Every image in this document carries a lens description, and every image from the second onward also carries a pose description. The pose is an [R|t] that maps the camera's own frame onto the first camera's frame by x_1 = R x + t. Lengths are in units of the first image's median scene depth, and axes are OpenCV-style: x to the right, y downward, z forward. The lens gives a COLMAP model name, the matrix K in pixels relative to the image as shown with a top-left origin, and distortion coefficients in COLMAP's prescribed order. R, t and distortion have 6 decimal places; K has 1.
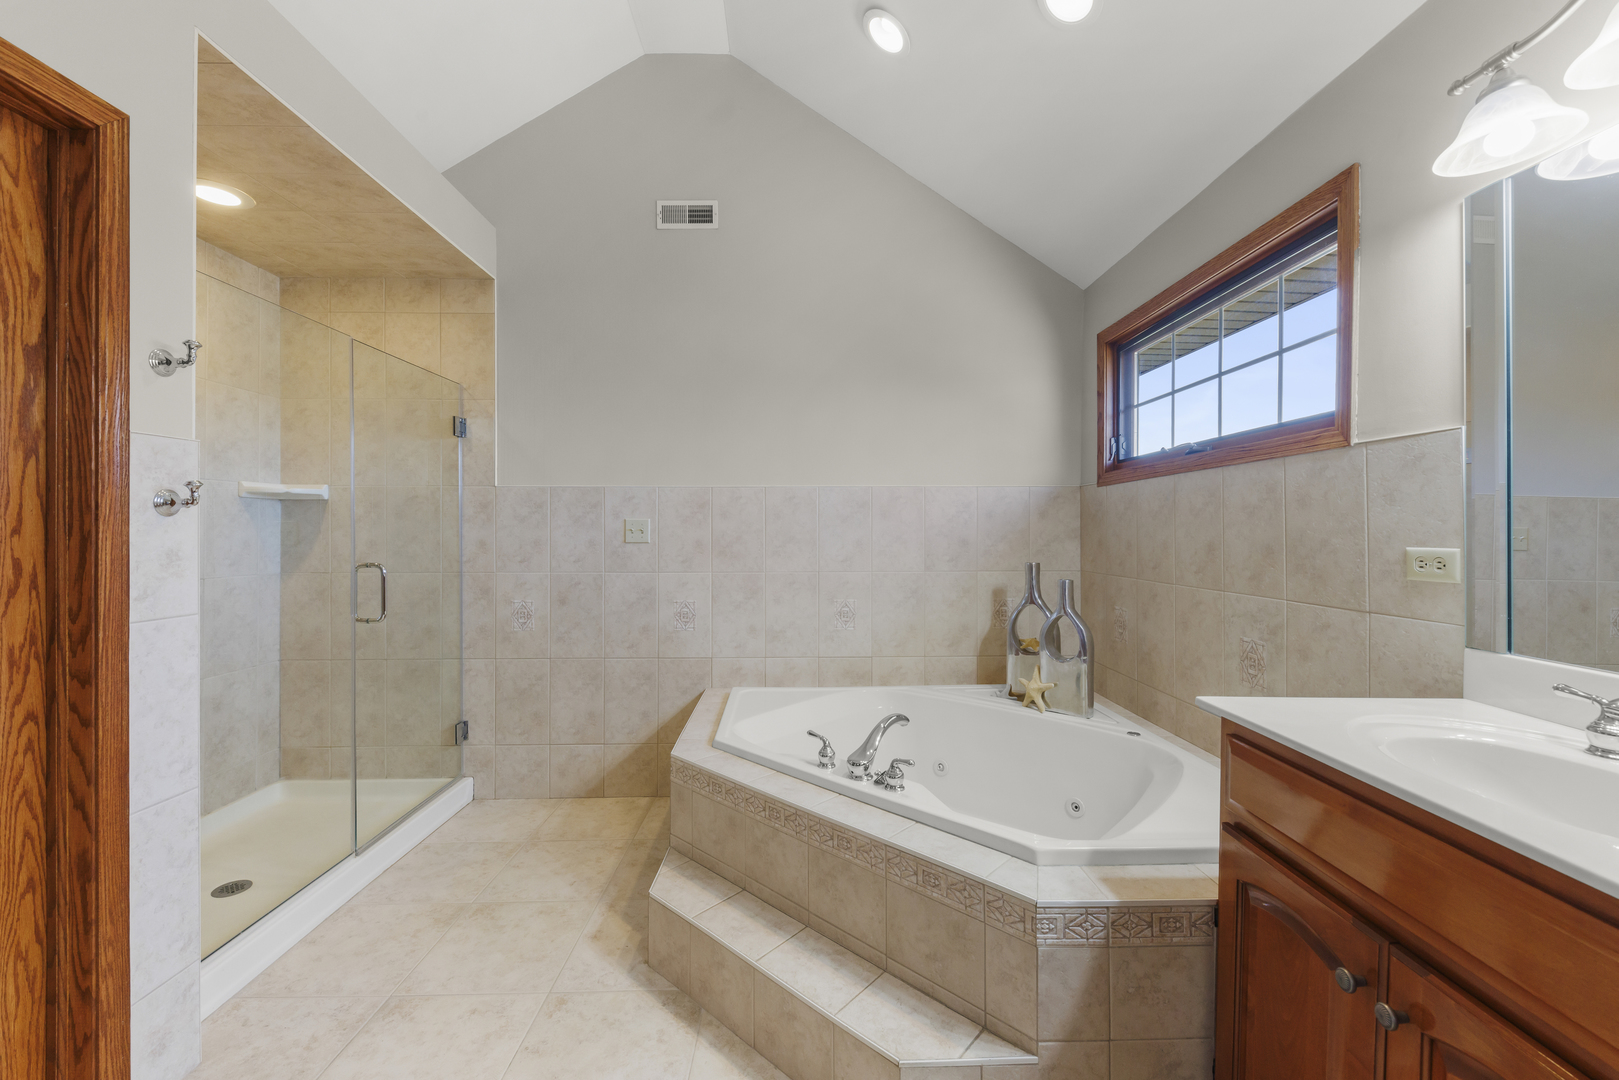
lens RADIAL K [[627.5, 0, 810.0], [0, 627.5, 530.9], [0, 0, 1]] dist [0.010090, -0.005713]
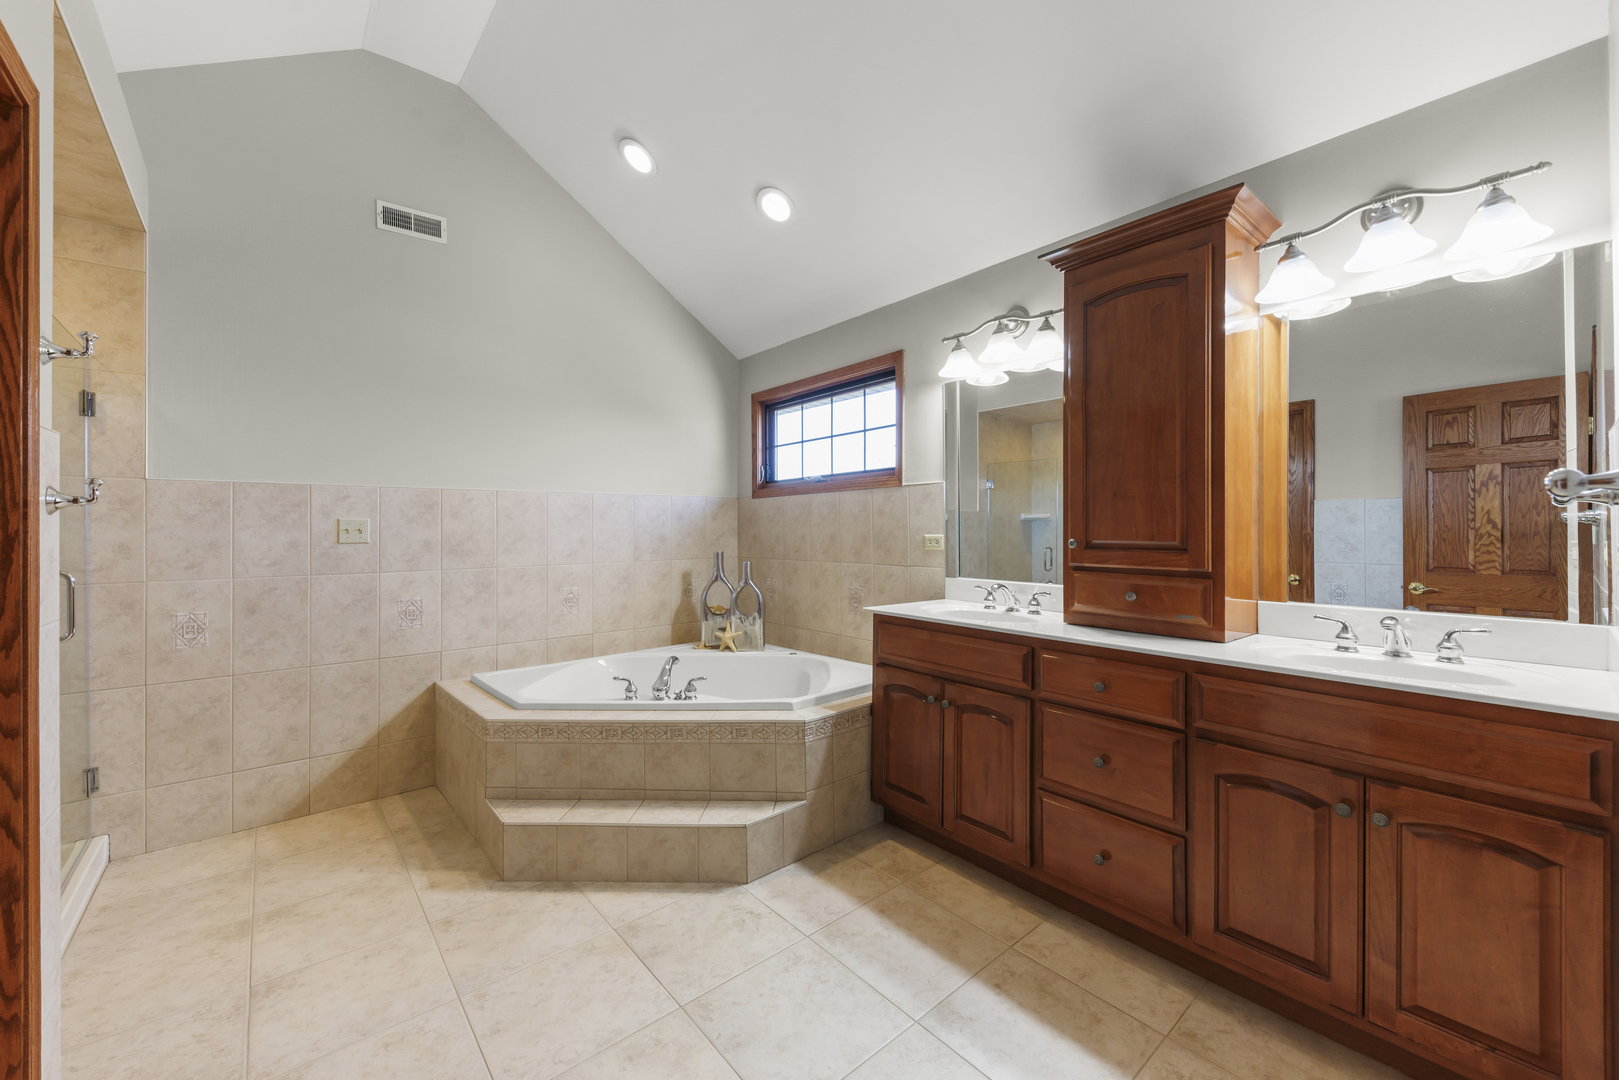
lens RADIAL K [[627.5, 0, 810.0], [0, 627.5, 530.9], [0, 0, 1]] dist [0.010090, -0.005713]
pose [[0.777325, -0.006286, 0.629068, -0.375549], [0.006984, 0.999975, 0.001362, 0.003851], [-0.629061, 0.003334, 0.777349, -0.227041]]
